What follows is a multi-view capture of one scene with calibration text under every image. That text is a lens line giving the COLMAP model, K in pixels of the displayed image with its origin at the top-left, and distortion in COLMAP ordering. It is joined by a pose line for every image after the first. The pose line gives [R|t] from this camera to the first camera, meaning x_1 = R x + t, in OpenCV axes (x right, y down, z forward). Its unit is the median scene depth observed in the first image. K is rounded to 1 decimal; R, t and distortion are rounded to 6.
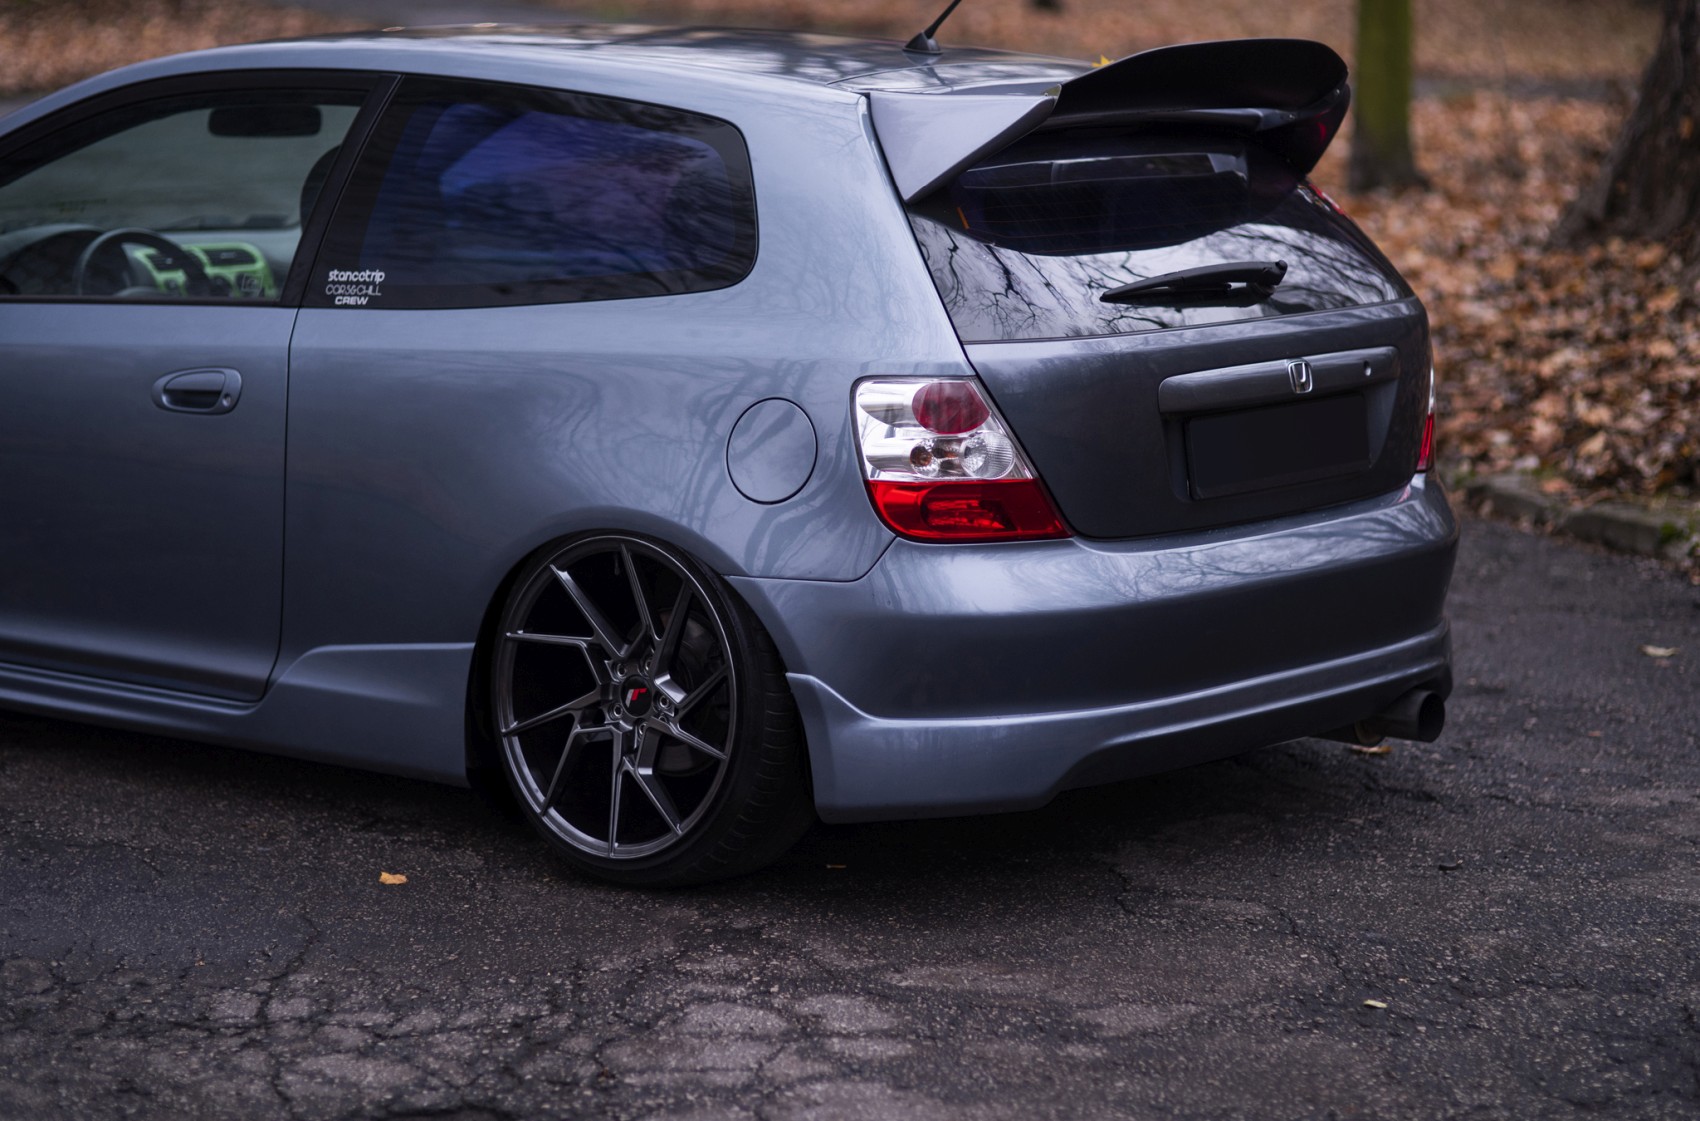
lens RADIAL K [[4545.3, 0, 850.0], [0, 4545.3, 560.5], [0, 0, 1]] dist [0.000269, 0.859146]
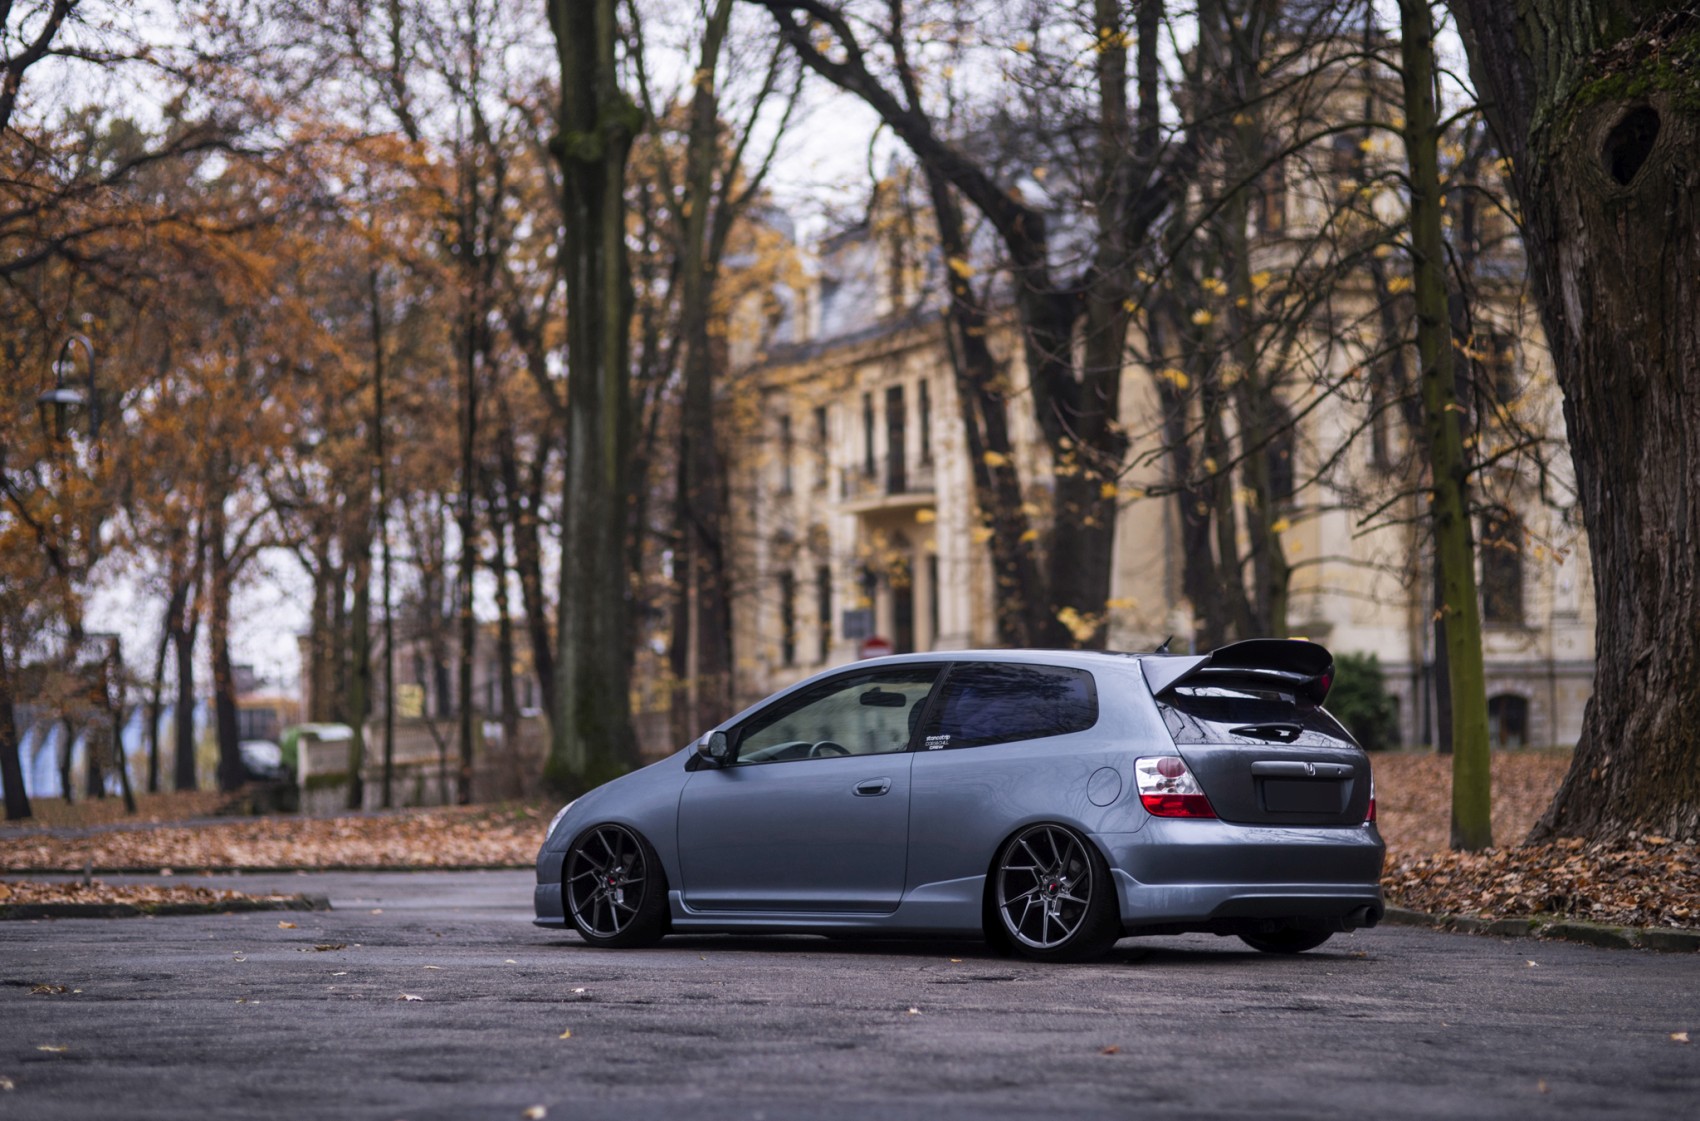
lens RADIAL K [[4545.3, 0, 850.0], [0, 4545.3, 560.5], [0, 0, 1]] dist [0.000269, 0.859146]
pose [[0.997594, -0.009536, -0.068667, 0.017469], [-0.005545, 0.976346, -0.216142, 0.410056], [0.069104, 0.216003, 0.973944, -1.577636]]
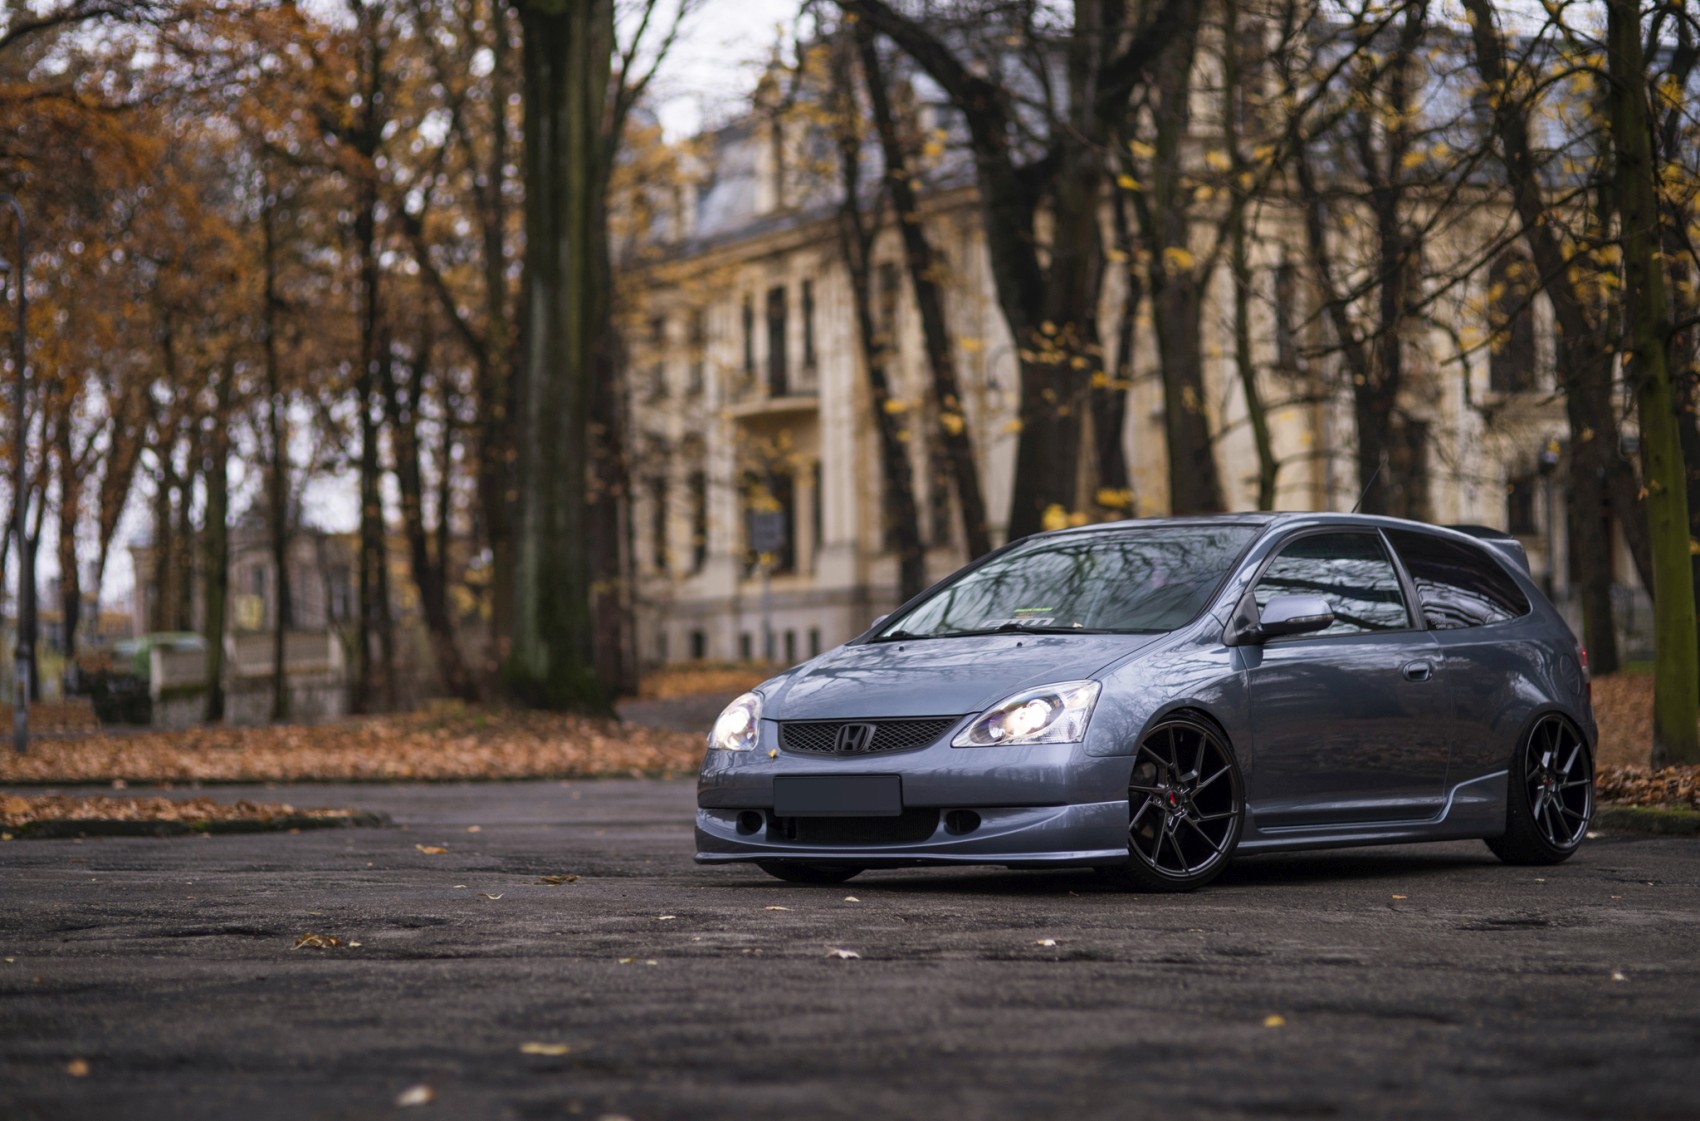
lens RADIAL K [[4136.3, 0, 850.0], [0, 4136.3, 560.5], [0, 0, 1]] dist [-0.141956, -0.445222]
pose [[0.999832, -0.003480, 0.018008, -0.316519], [0.007077, 0.979008, -0.203697, 0.313170], [-0.016921, 0.203790, 0.978868, -0.917116]]
